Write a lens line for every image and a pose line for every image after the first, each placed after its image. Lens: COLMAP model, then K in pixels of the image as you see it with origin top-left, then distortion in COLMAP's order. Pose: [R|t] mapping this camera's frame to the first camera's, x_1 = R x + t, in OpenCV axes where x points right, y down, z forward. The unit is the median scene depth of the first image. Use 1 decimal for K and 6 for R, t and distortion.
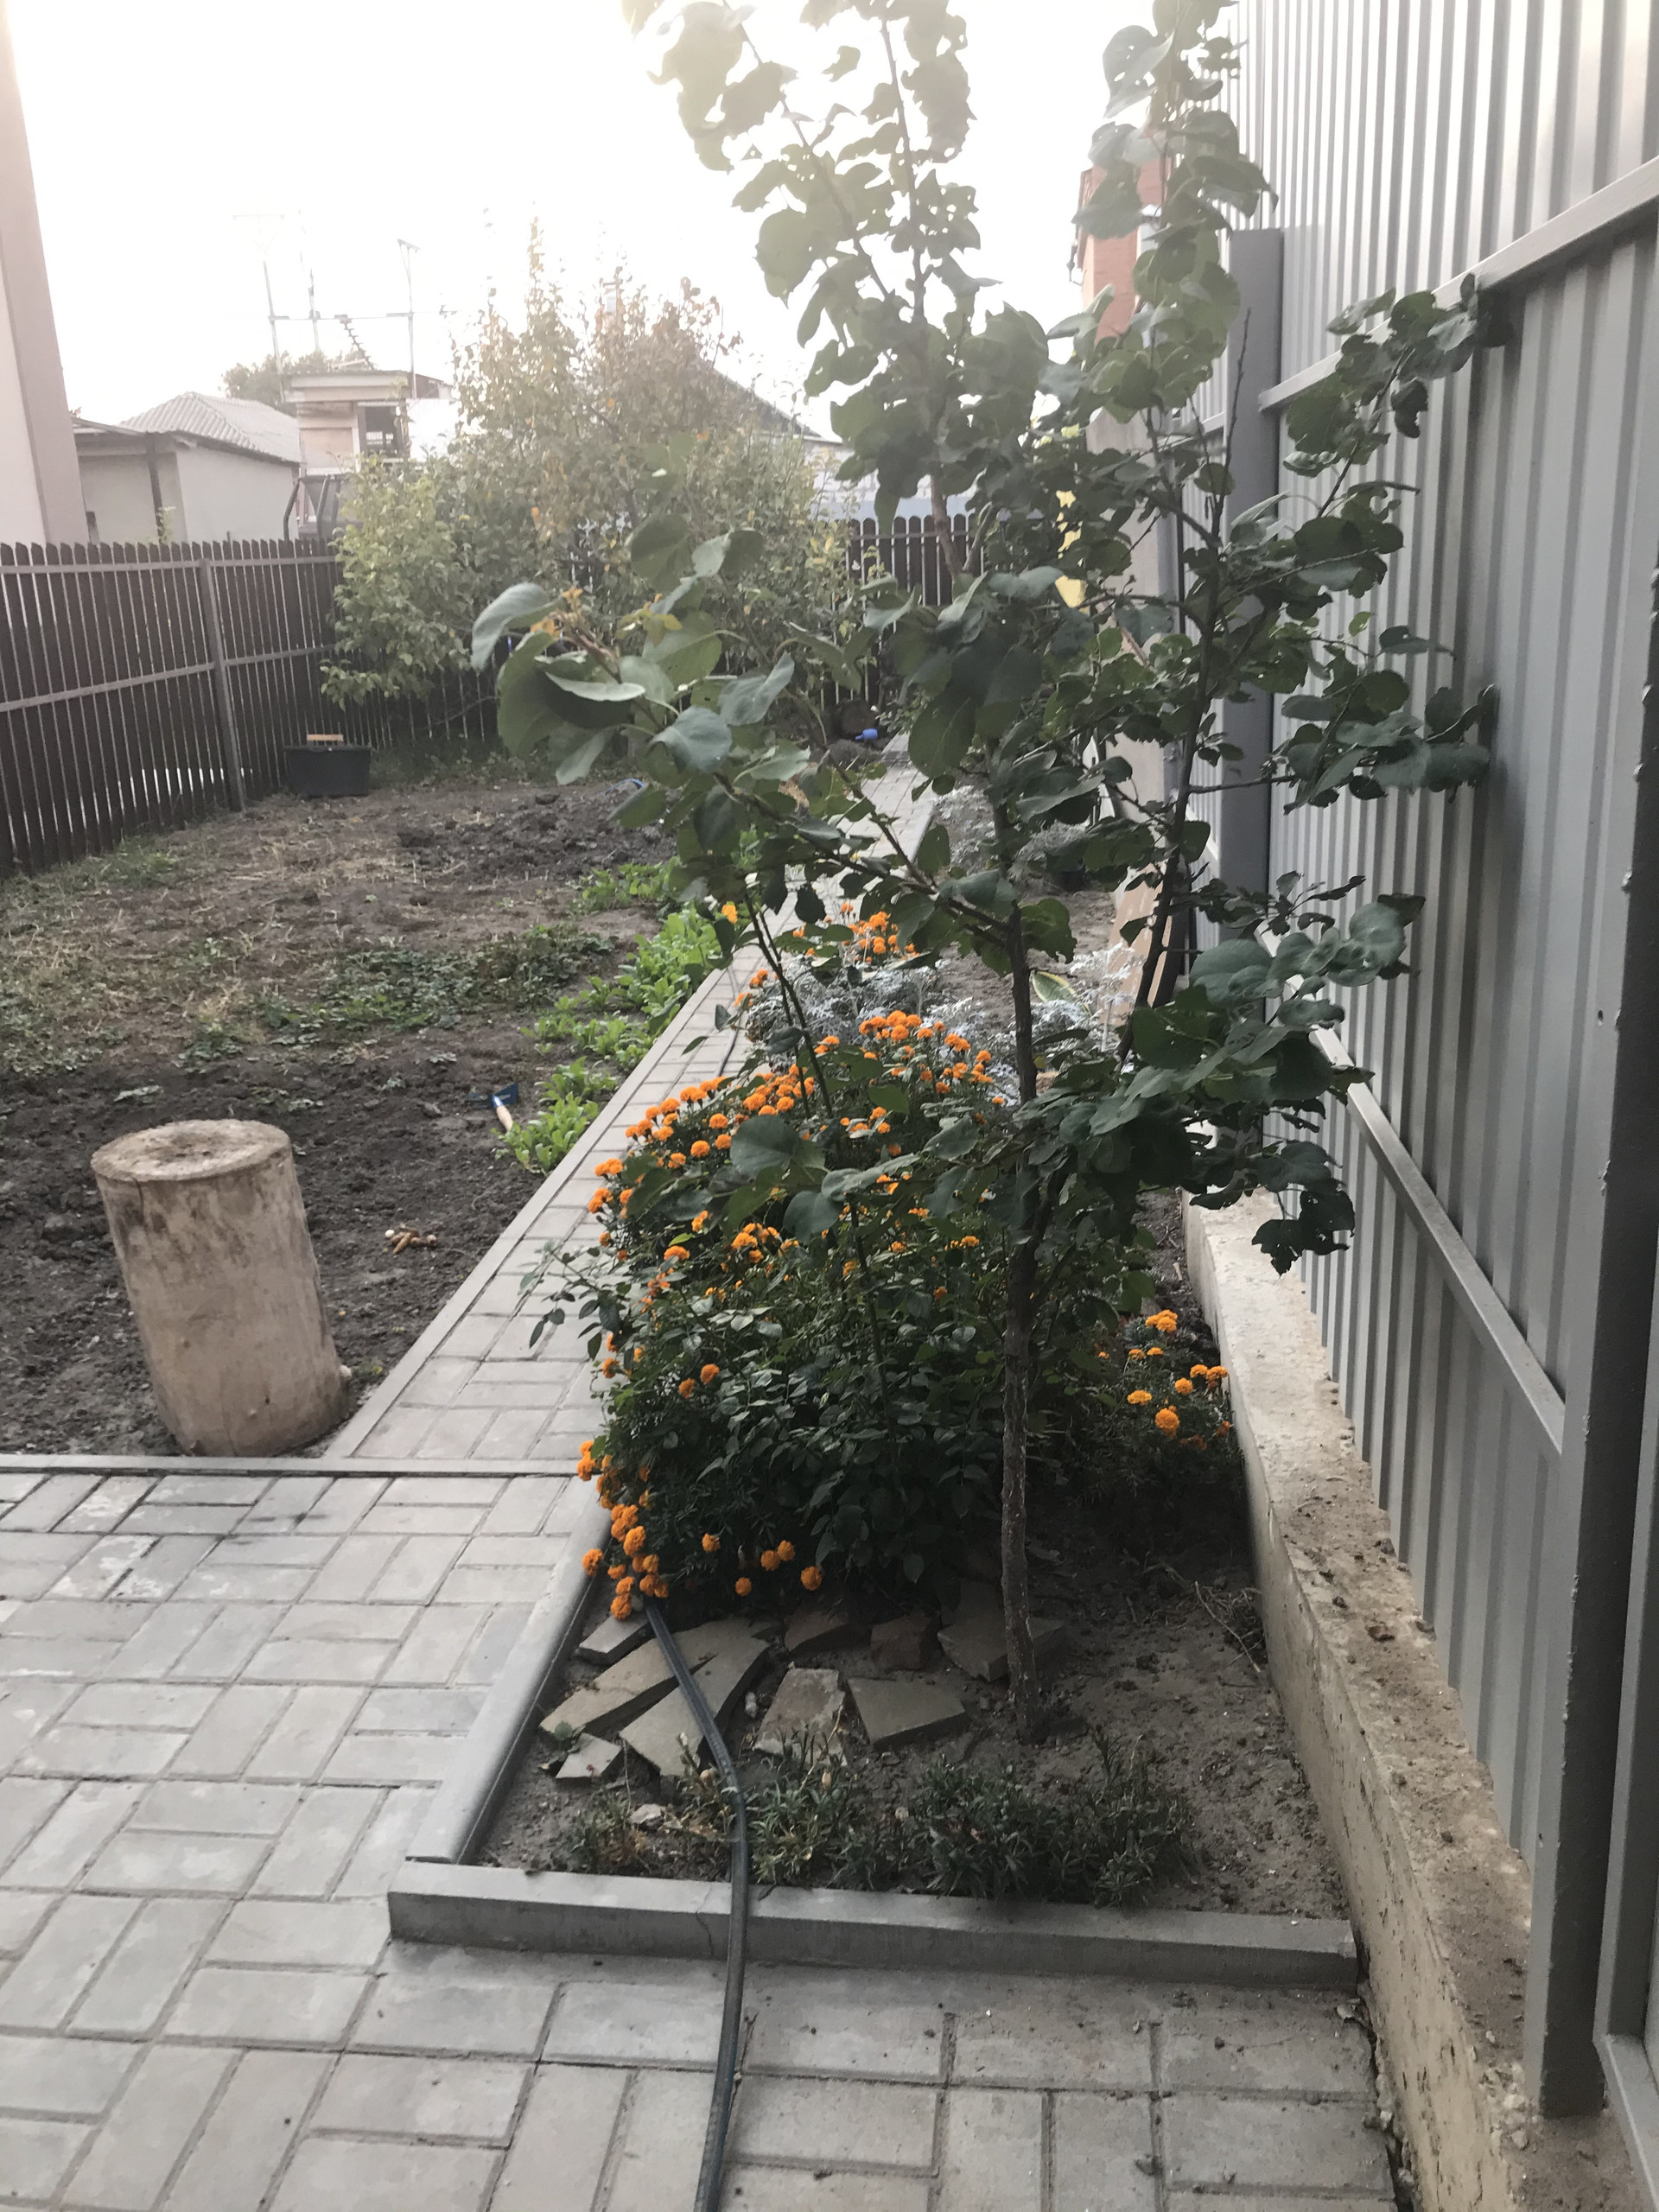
lens RADIAL K [[1805.8, 0, 833.2], [0, 1805.8, 1069.6], [0, 0, 1]] dist [0.099961, -0.280962]
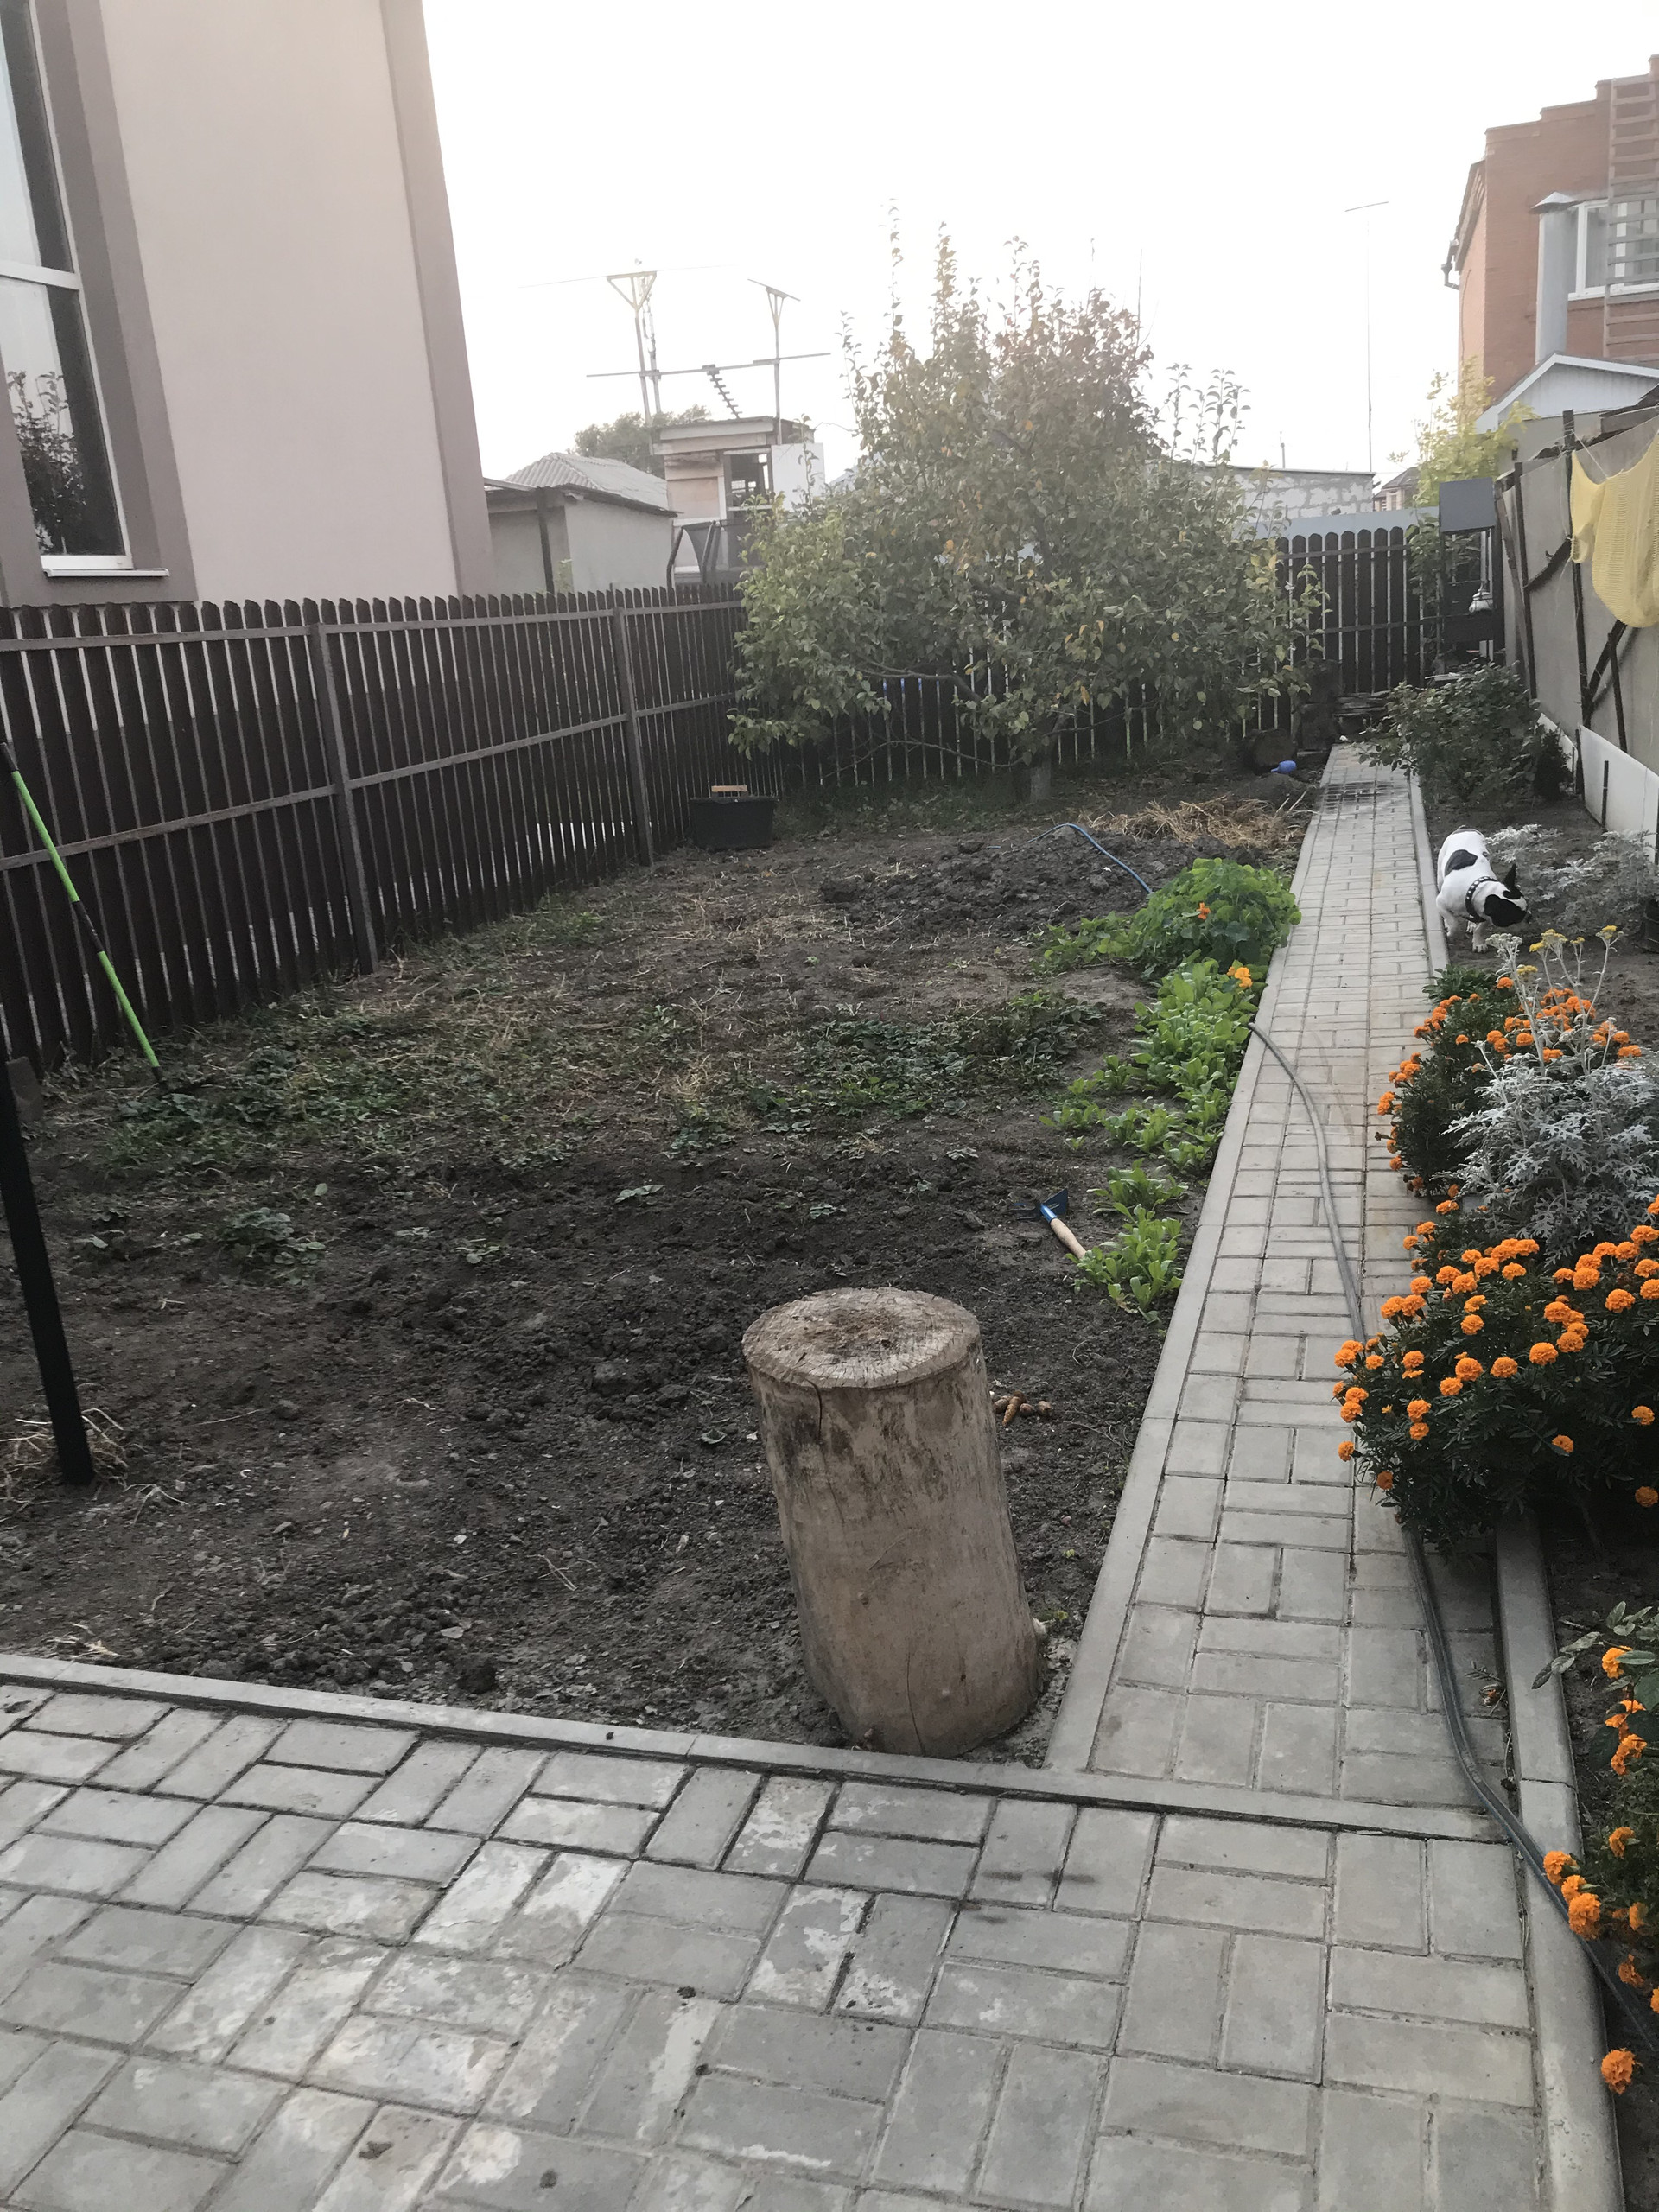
lens RADIAL K [[1806.5, 0, 829.5], [0, 1806.5, 1106.0], [0, 0, 1]] dist [0.046430, -0.067697]
pose [[0.984288, 0.009484, -0.176318, -0.109914], [-0.009944, 0.999949, -0.001728, -0.023660], [0.176293, 0.003454, 0.984332, 0.119618]]
